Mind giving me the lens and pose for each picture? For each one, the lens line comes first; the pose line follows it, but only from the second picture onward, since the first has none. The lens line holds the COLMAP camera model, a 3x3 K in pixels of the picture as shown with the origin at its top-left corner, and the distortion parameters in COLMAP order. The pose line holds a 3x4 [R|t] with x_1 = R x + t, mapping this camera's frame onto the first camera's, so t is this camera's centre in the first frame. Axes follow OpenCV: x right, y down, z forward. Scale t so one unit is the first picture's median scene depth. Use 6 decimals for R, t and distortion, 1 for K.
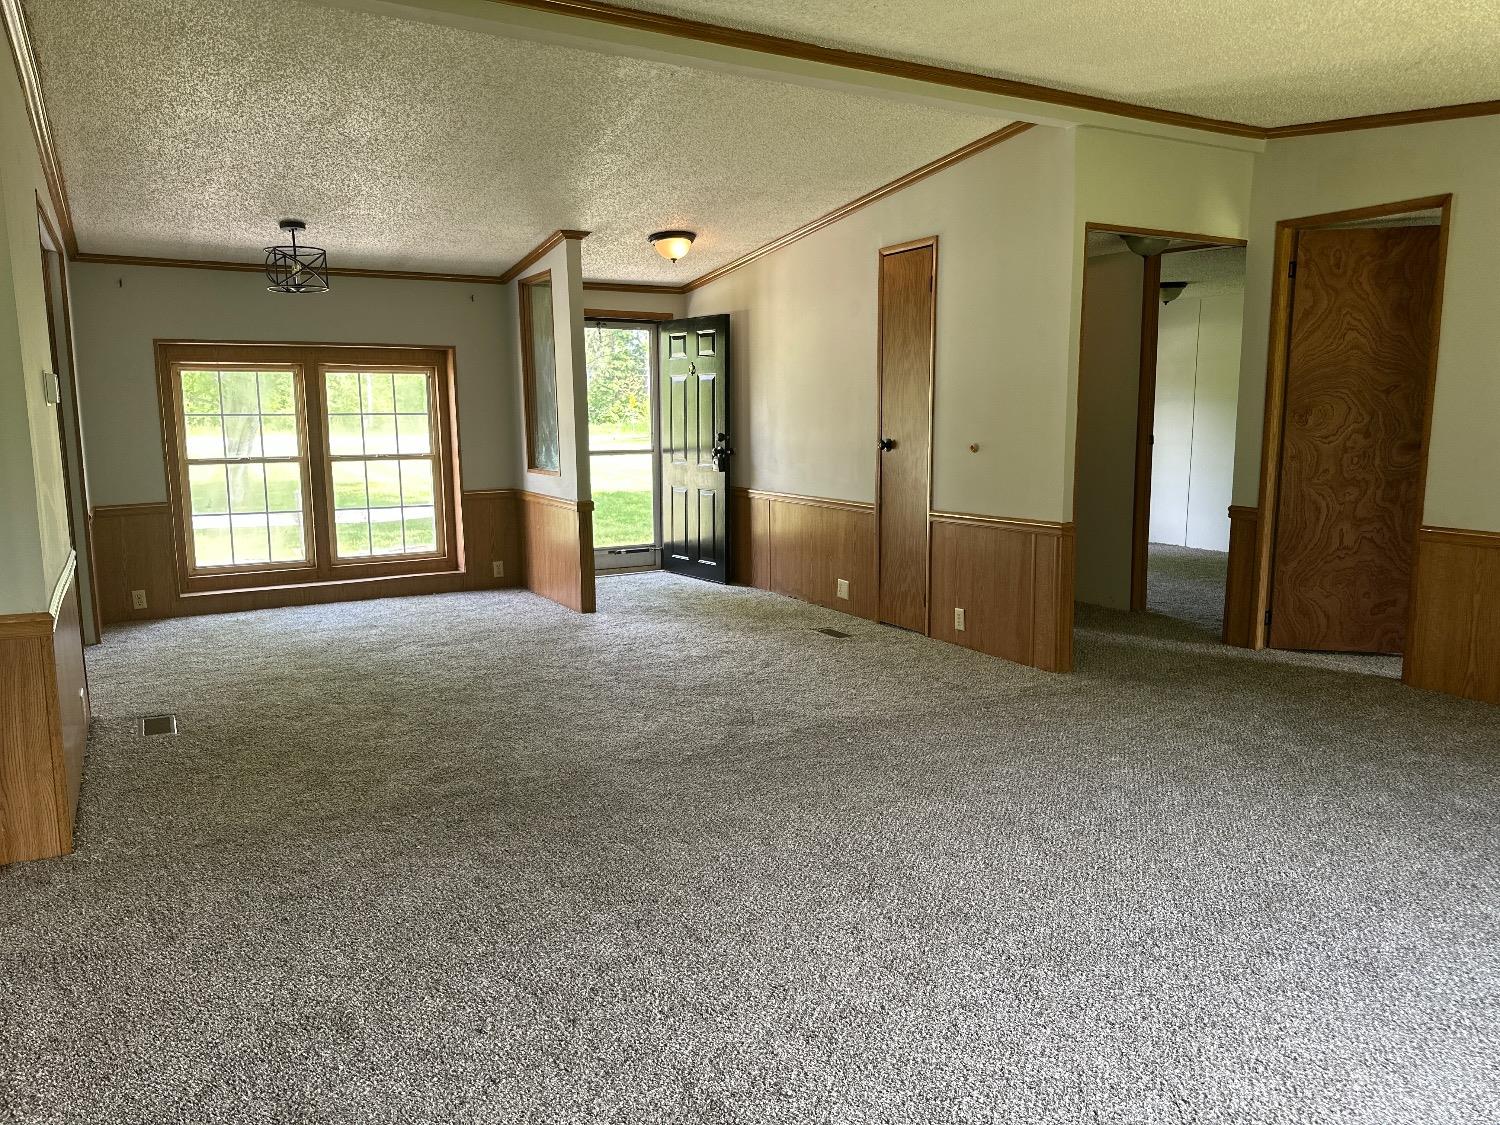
lens RADIAL K [[1056.6, 0, 745.4], [0, 1056.6, 563.3], [0, 0, 1]] dist [0.024819, -0.009689]
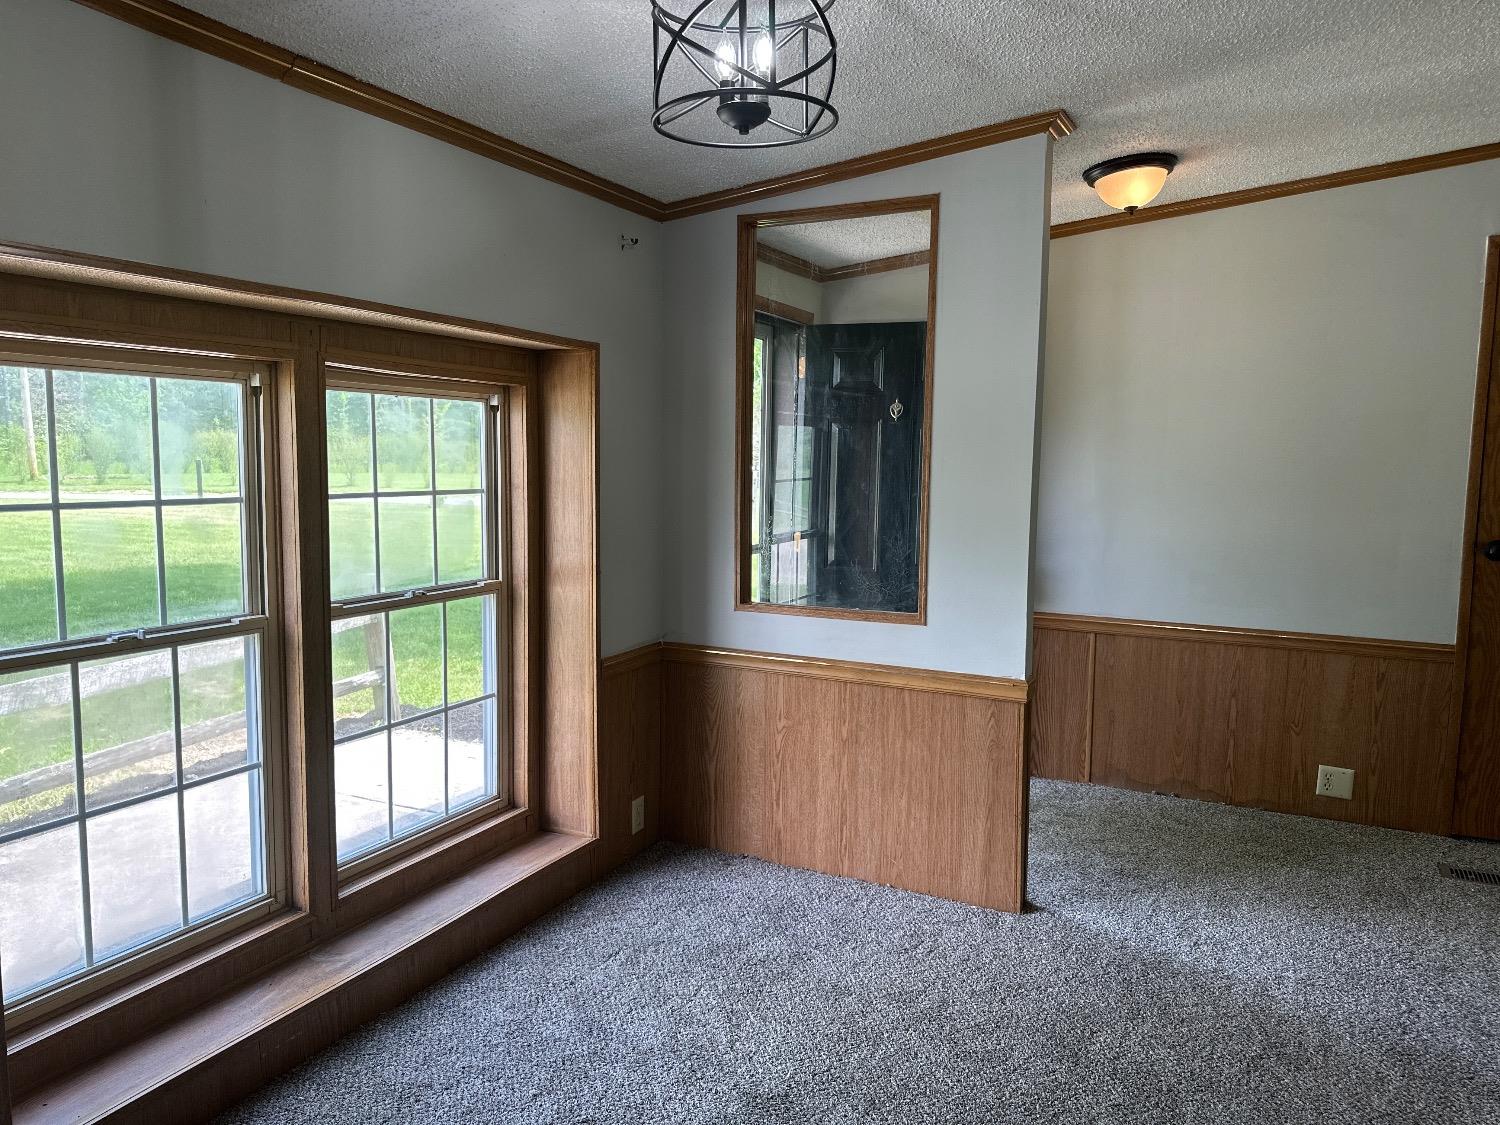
lens RADIAL K [[1056.6, 0, 744.1], [0, 1056.6, 566.5], [0, 0, 1]] dist [0.024819, -0.009689]
pose [[0.852438, -0.044877, 0.520899, -0.469961], [0.065730, 0.997603, -0.021619, -0.099834], [-0.518681, 0.052667, 0.853344, 0.609583]]
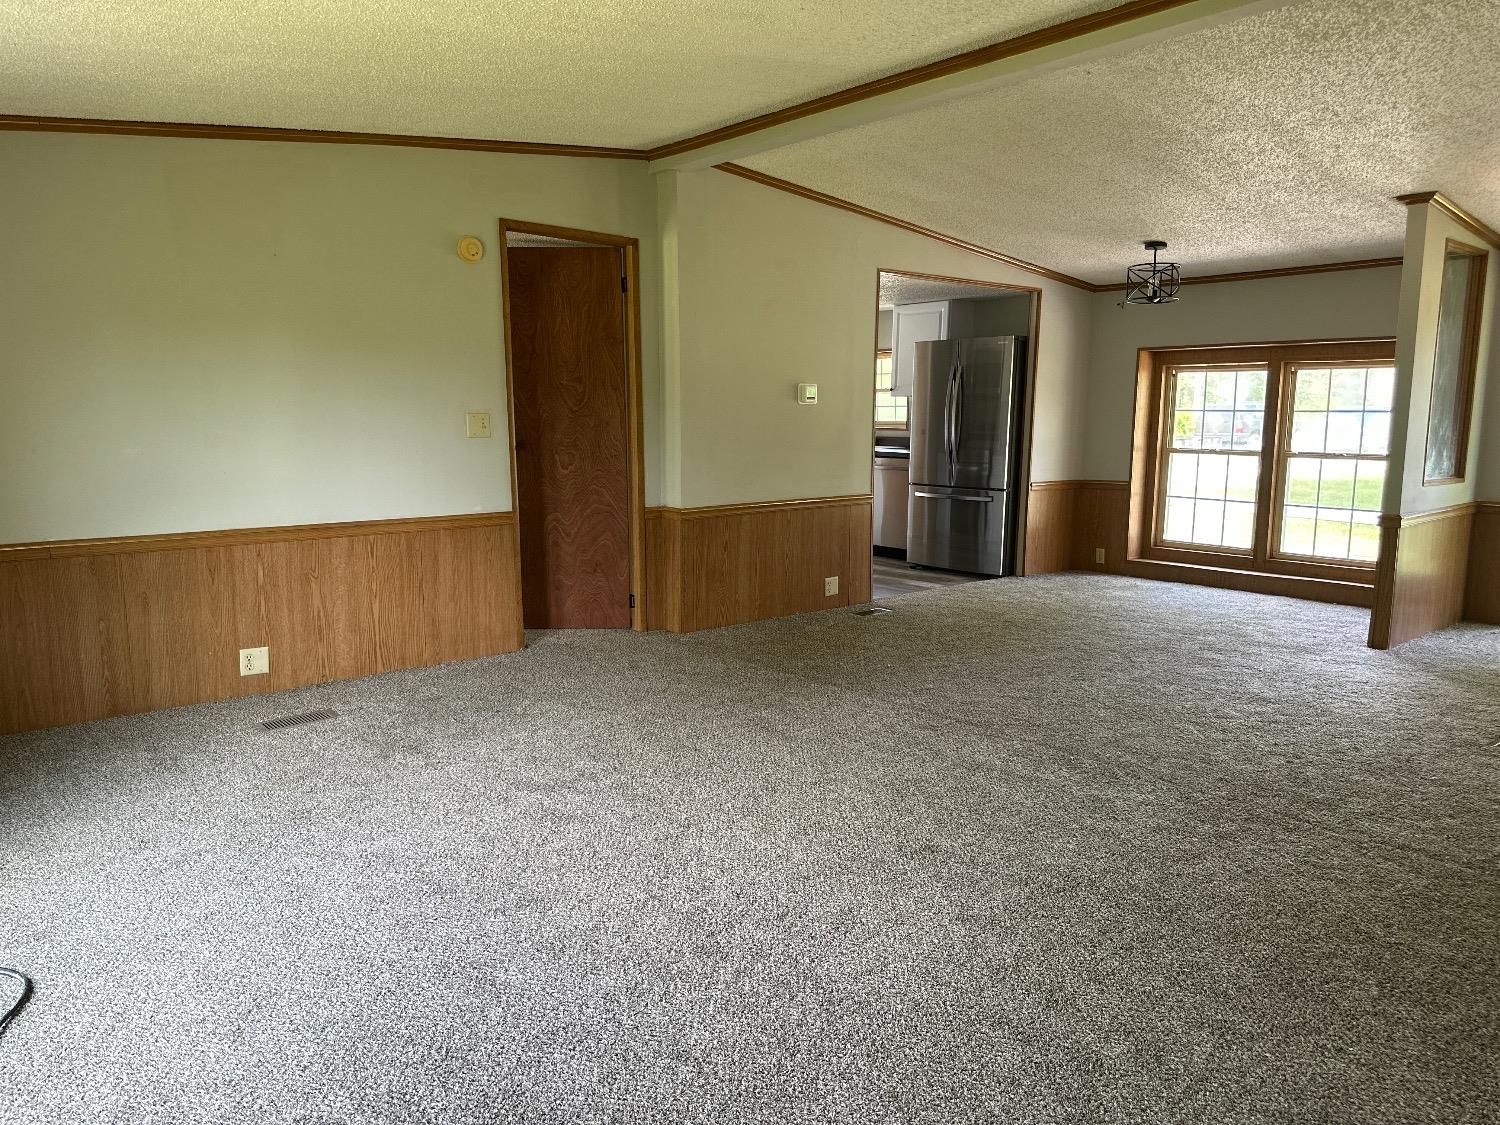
lens RADIAL K [[1056.6, 0, 744.8], [0, 1056.6, 557.9], [0, 0, 1]] dist [0.024819, -0.009689]
pose [[0.183931, 0.146163, -0.972011, 0.530569], [-0.146408, 0.981925, 0.119949, -0.048358], [0.971974, 0.120248, 0.202005, 0.307607]]
